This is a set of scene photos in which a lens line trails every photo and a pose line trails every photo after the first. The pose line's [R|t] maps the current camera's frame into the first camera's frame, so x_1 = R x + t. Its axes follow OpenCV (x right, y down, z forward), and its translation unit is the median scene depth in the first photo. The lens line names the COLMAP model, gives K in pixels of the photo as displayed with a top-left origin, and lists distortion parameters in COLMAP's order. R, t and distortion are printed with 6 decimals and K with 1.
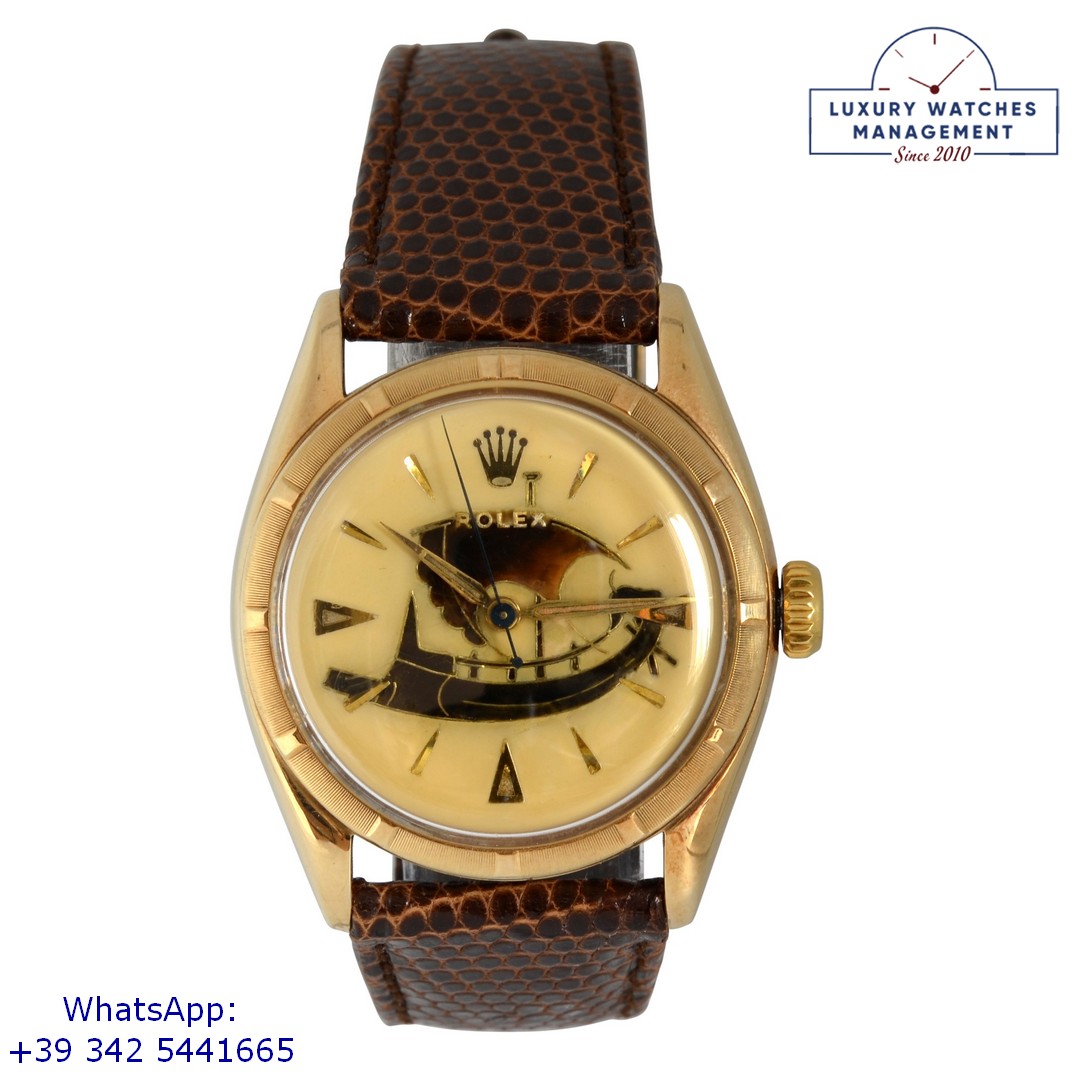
lens RADIAL K [[5479.5, 0, 540.0], [0, 5479.5, 540.0], [0, 0, 1]] dist [-0.081661, -5.479919]
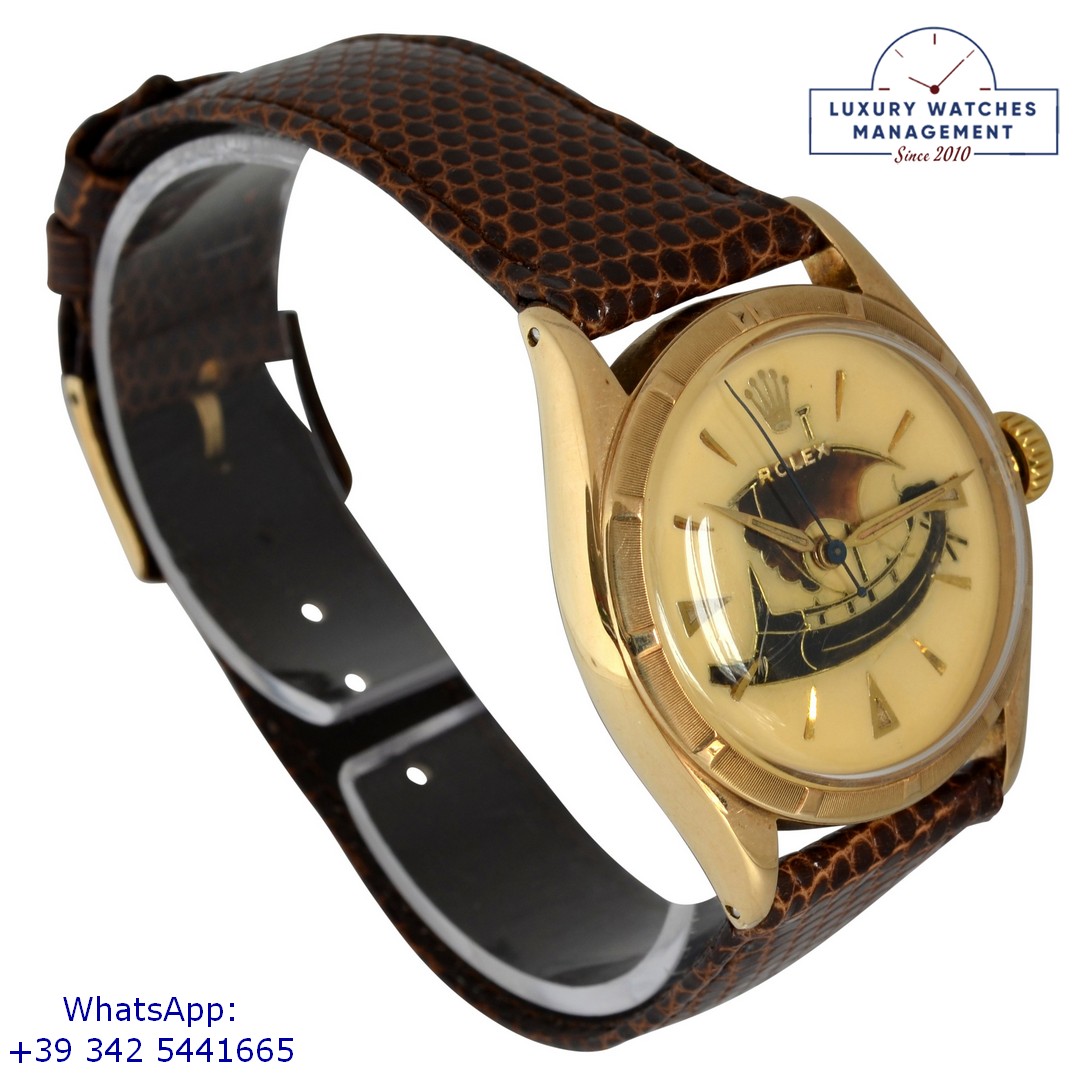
lens RADIAL K [[5479.5, 0, 540.0], [0, 5479.5, 540.0], [0, 0, 1]] dist [-0.081661, -5.479919]
pose [[0.765690, -0.327277, 0.553723, -0.588023], [0.333961, 0.938026, 0.092616, -0.096545], [-0.549718, 0.114007, 0.827534, 0.215571]]
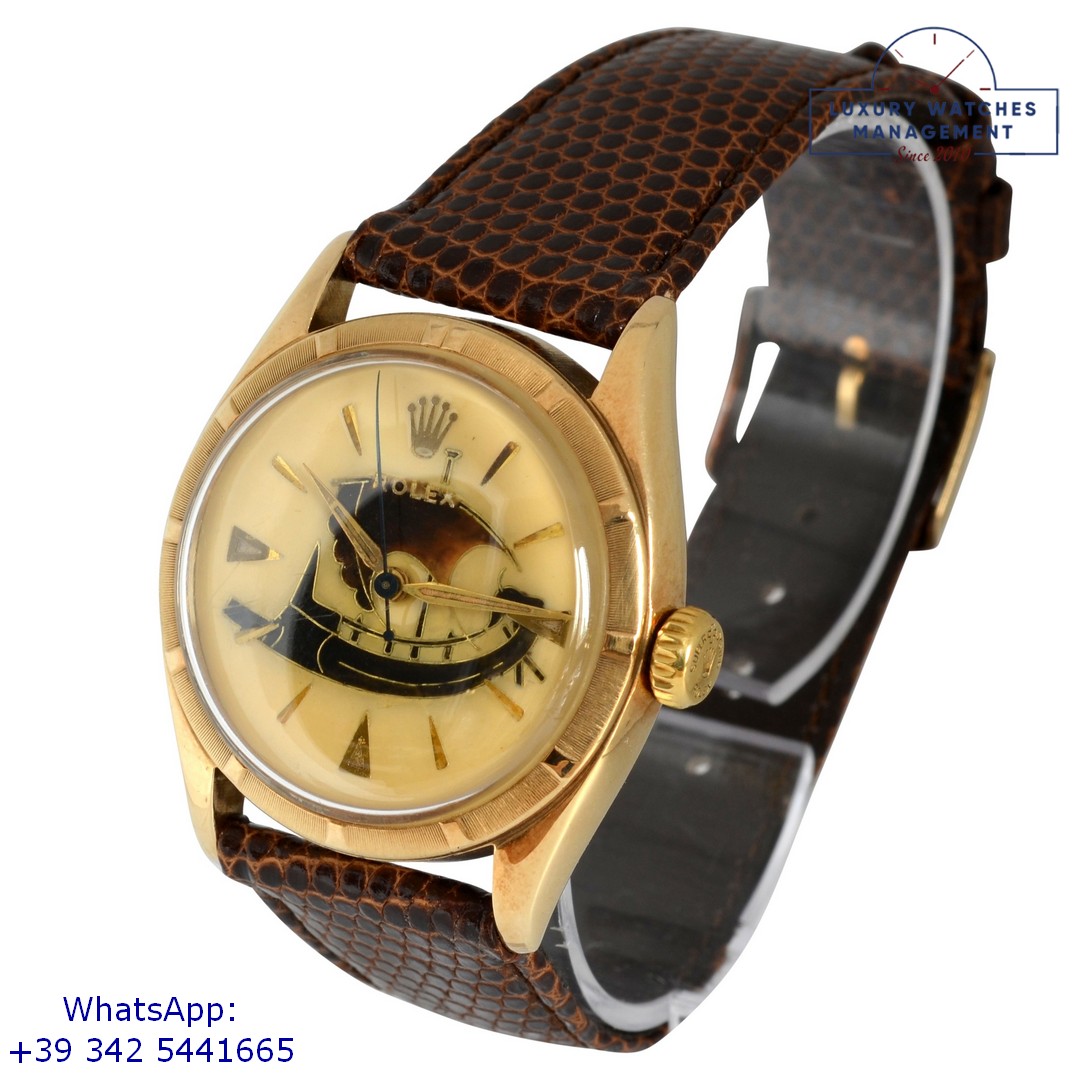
lens RADIAL K [[5479.5, 0, 540.0], [0, 5479.5, 540.0], [0, 0, 1]] dist [-0.081661, -5.479919]
pose [[0.878567, 0.234447, -0.416118, 0.418528], [-0.237729, 0.970300, 0.044755, -0.043901], [0.414252, 0.059603, 0.908208, 0.126597]]
